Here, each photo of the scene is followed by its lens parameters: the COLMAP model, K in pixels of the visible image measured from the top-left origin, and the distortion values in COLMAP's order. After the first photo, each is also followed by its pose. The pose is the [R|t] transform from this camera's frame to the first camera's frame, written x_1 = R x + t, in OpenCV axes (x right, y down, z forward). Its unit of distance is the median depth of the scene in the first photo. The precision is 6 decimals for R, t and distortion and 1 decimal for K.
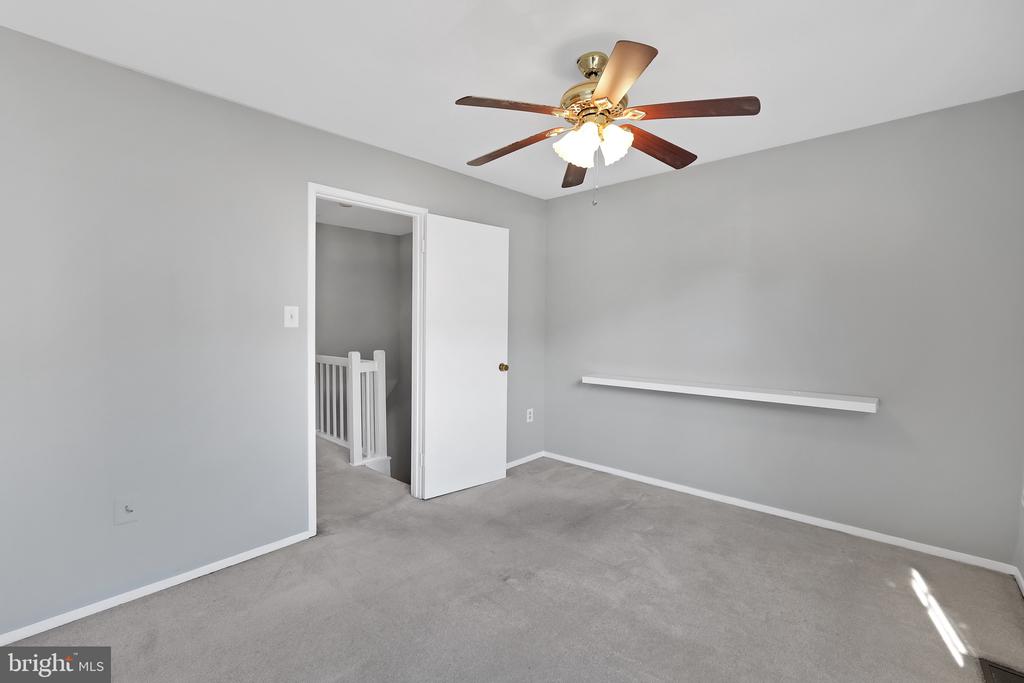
lens RADIAL K [[445.4, 0, 508.3], [0, 445.4, 334.1], [0, 0, 1]] dist [-0.049706, 0.018132]
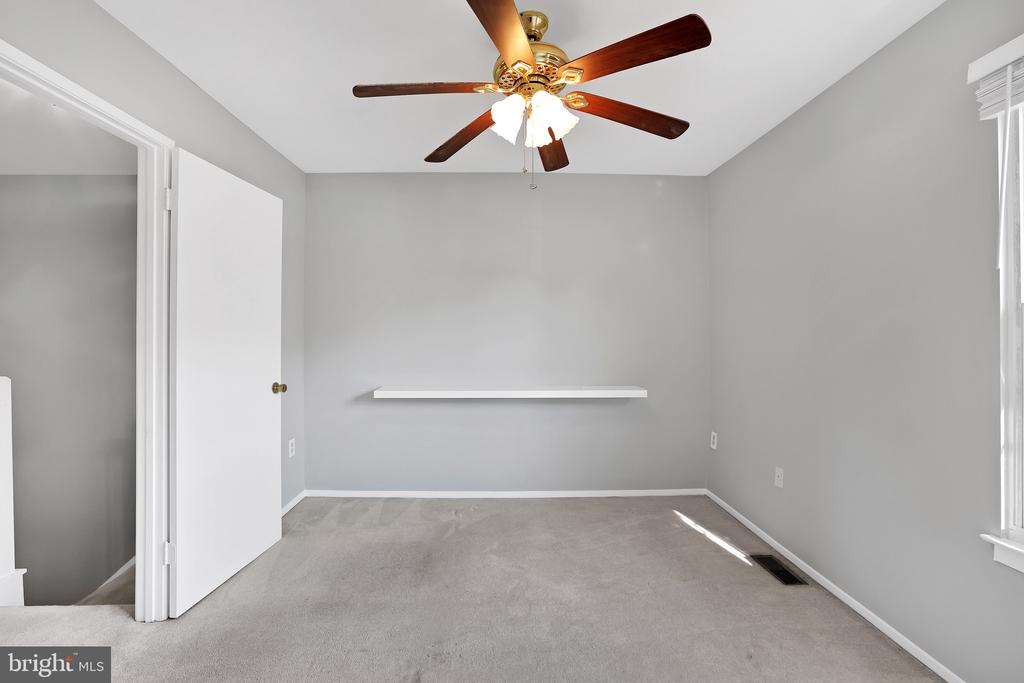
lens RADIAL K [[445.4, 0, 508.3], [0, 445.4, 334.1], [0, 0, 1]] dist [-0.049706, 0.018132]
pose [[0.722926, -0.009112, 0.690865, -0.262082], [0.016781, 0.999850, -0.004372, -0.004053], [-0.690721, 0.014754, 0.722971, 0.249596]]
